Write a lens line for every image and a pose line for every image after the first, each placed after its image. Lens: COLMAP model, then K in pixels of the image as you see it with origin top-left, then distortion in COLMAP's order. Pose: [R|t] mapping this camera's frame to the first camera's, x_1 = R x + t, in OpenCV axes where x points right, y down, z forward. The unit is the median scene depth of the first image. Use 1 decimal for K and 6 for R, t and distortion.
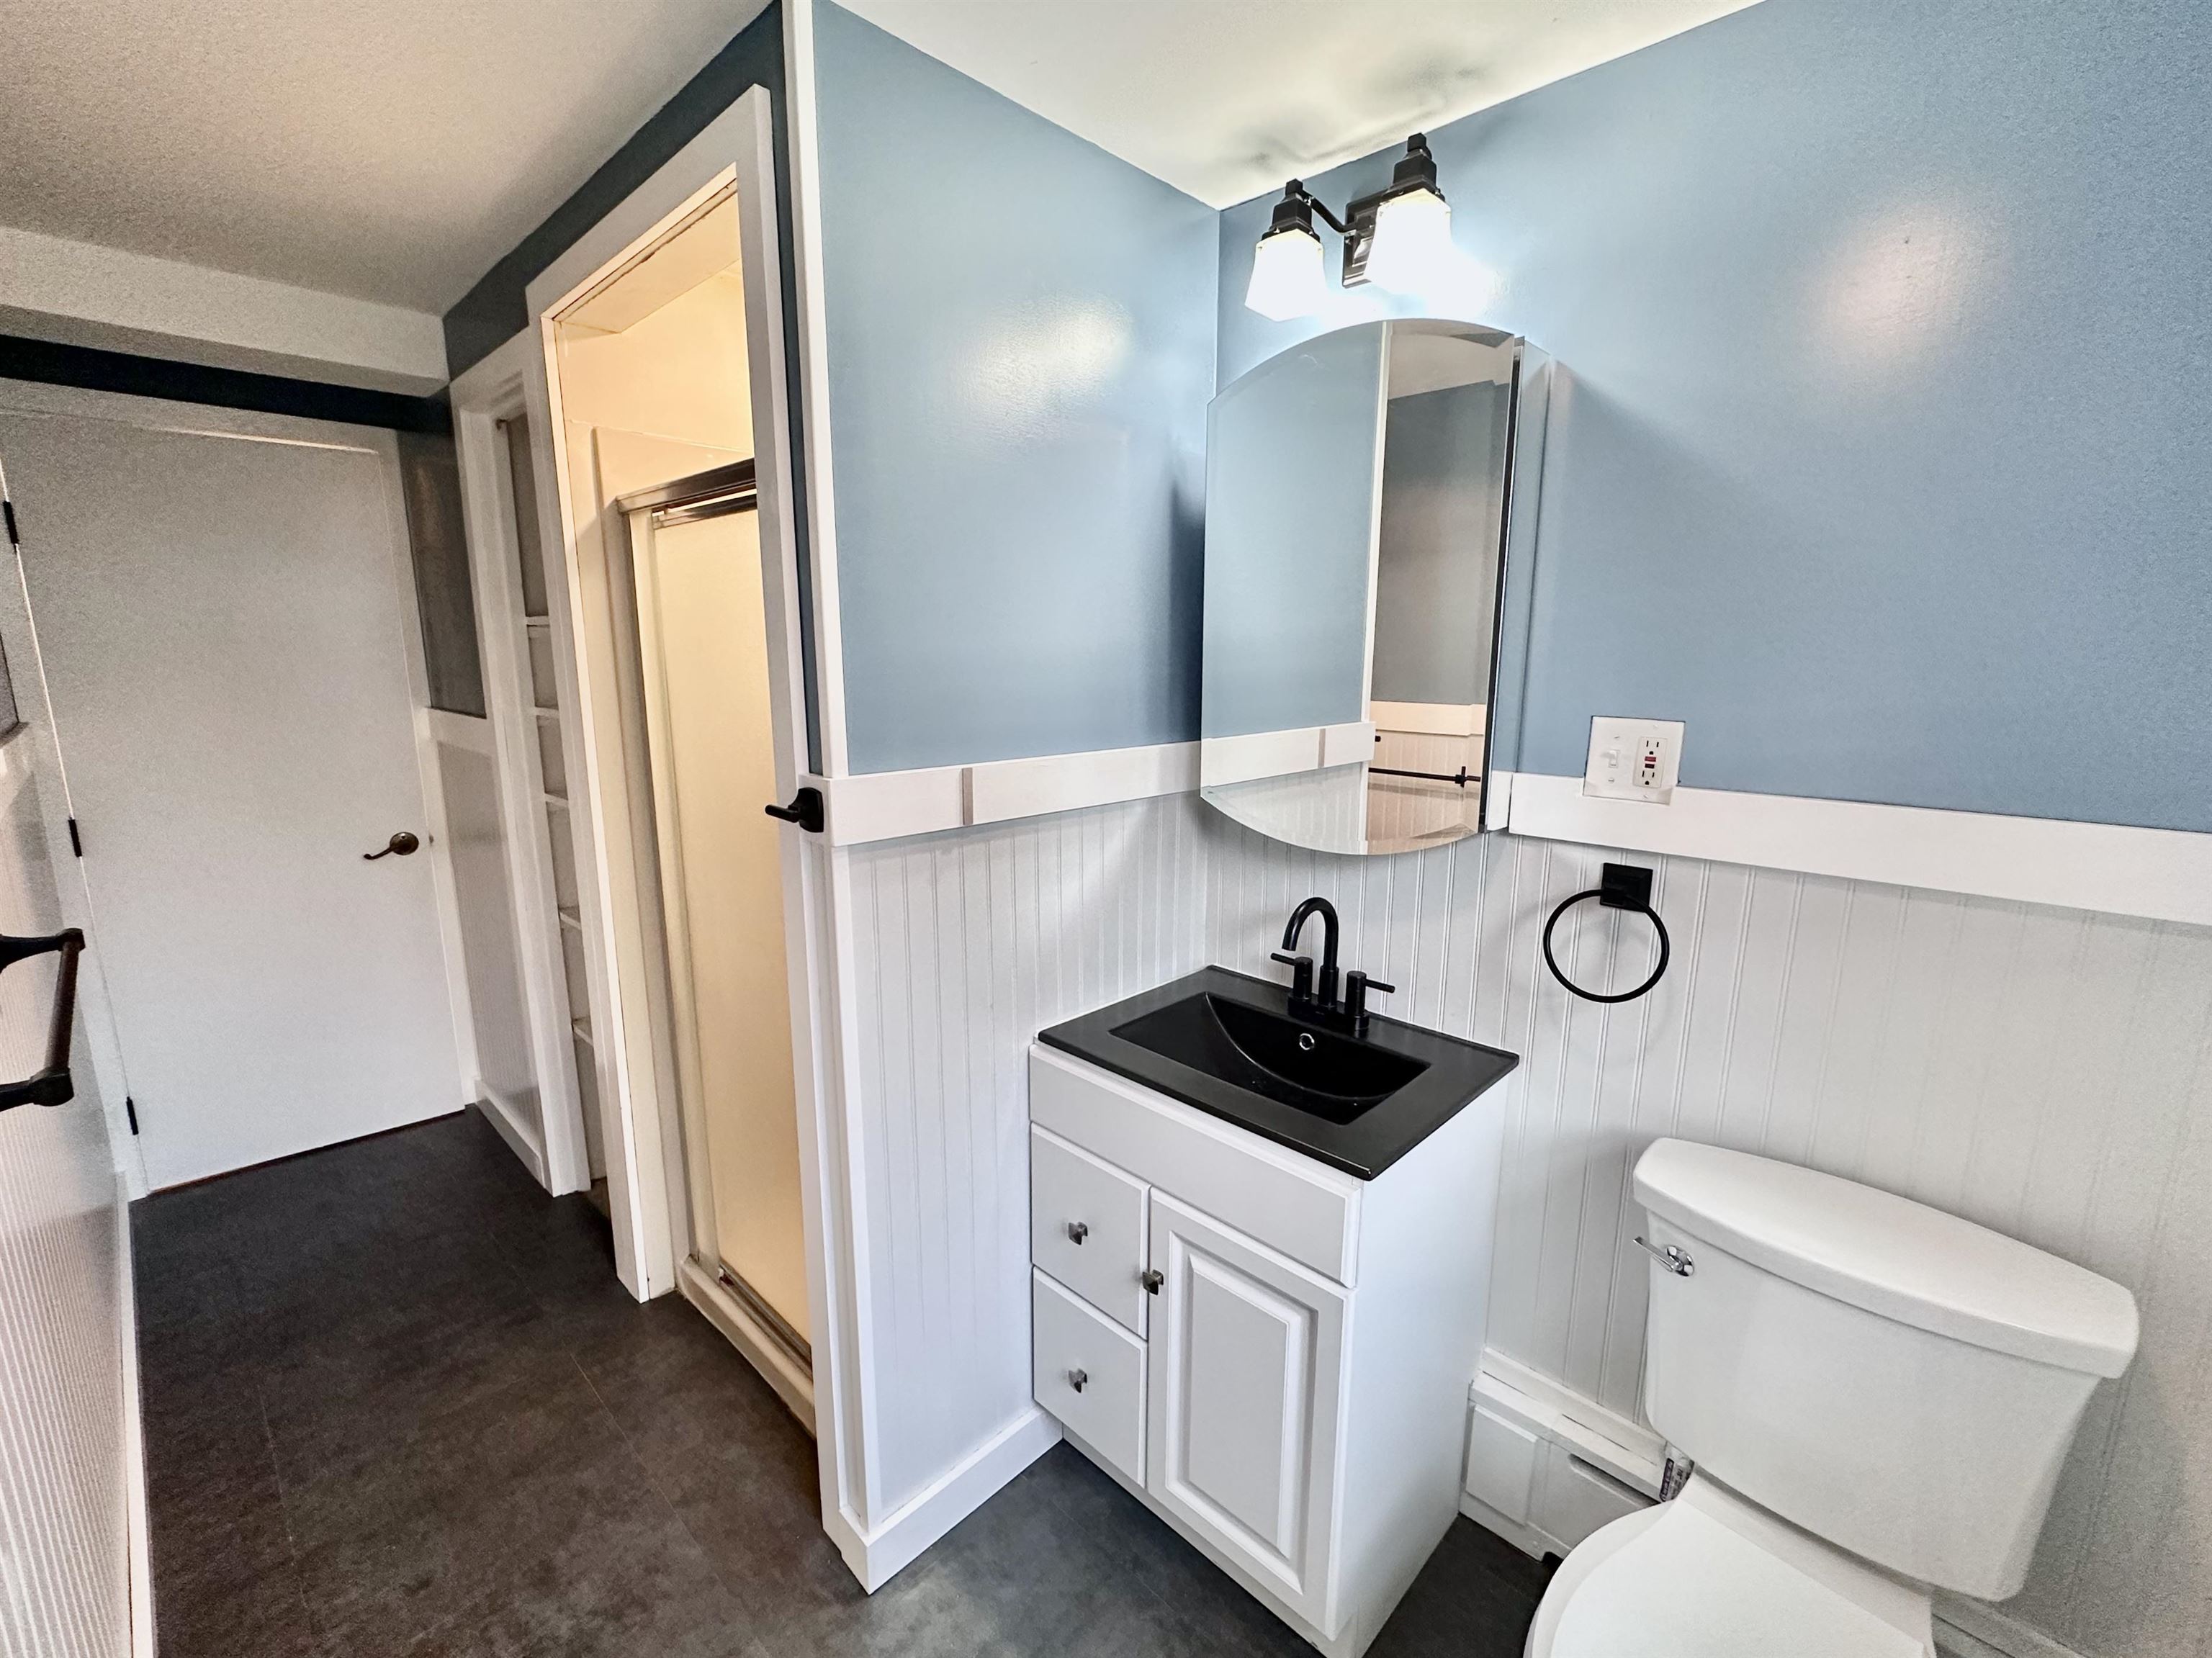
lens RADIAL K [[886.6, 0, 1103.7], [0, 886.6, 833.7], [0, 0, 1]] dist [0.000147, -0.000026]
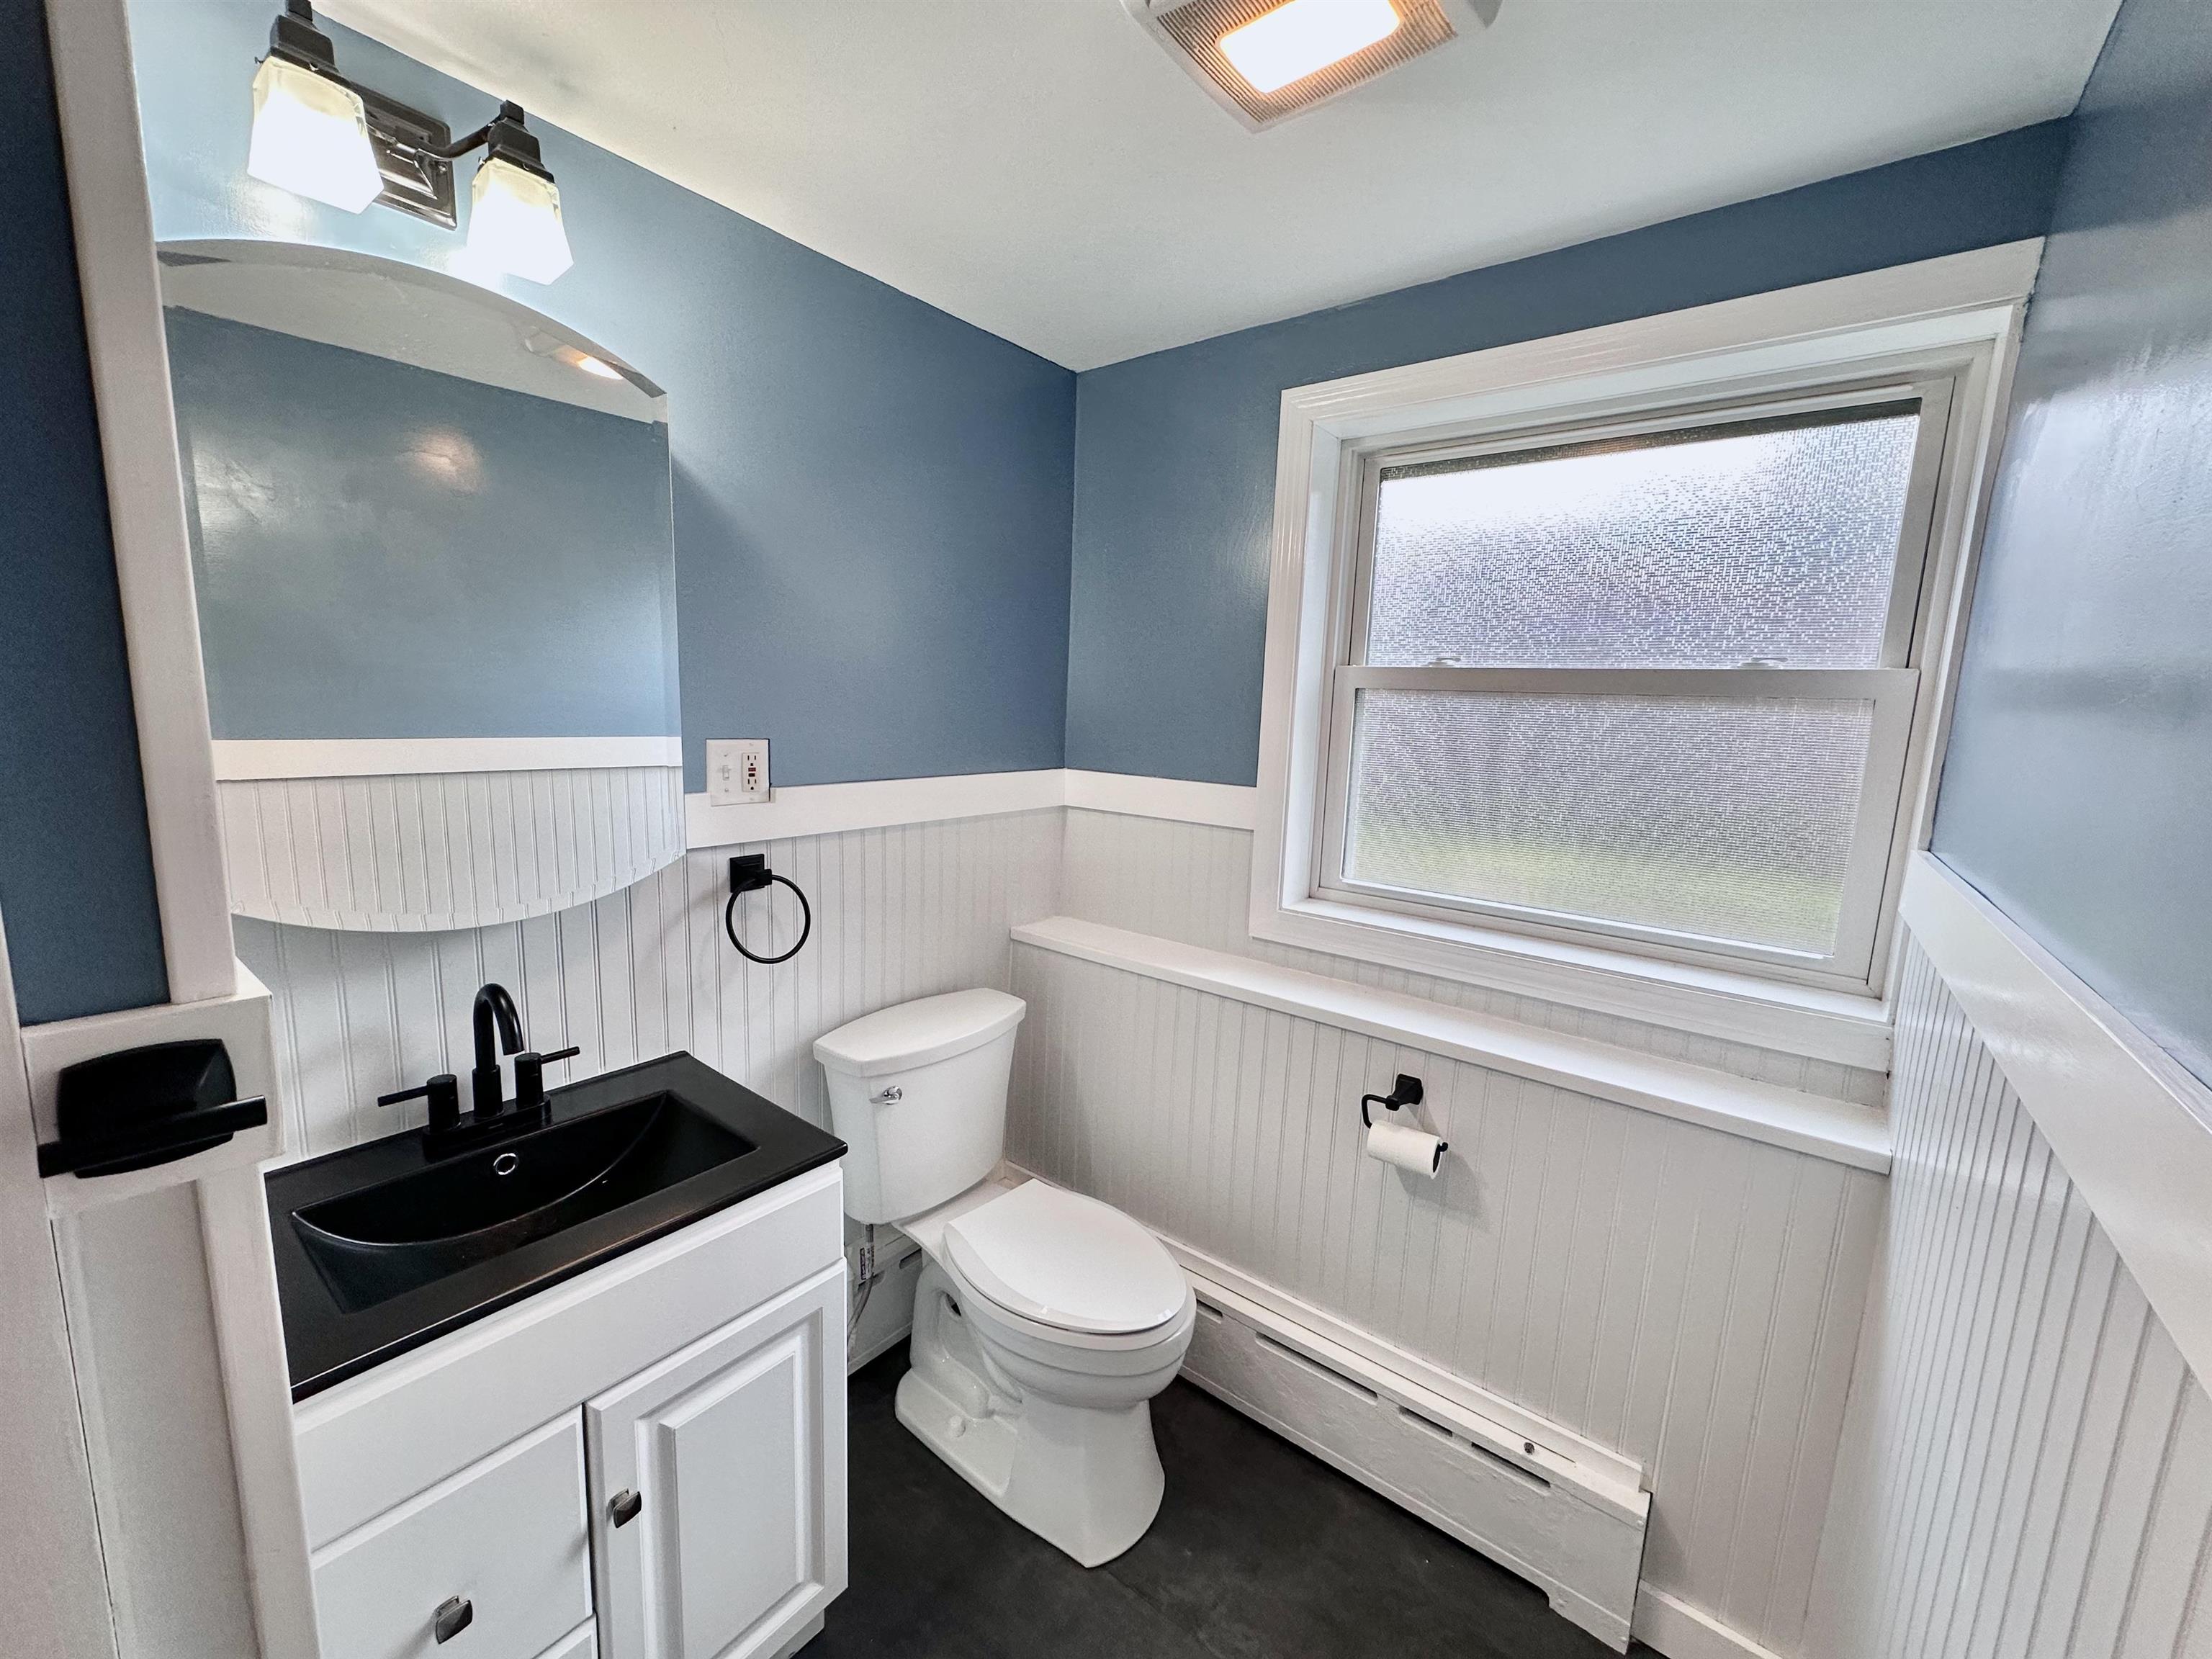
lens RADIAL K [[886.7, 0, 1103.7], [0, 886.7, 834.2], [0, 0, 1]] dist [0.000147, -0.000026]
pose [[-0.076137, -0.162616, 0.983747, -0.673011], [0.156600, 0.972417, 0.172863, -0.131589], [-0.984723, 0.167216, -0.048571, 0.566725]]
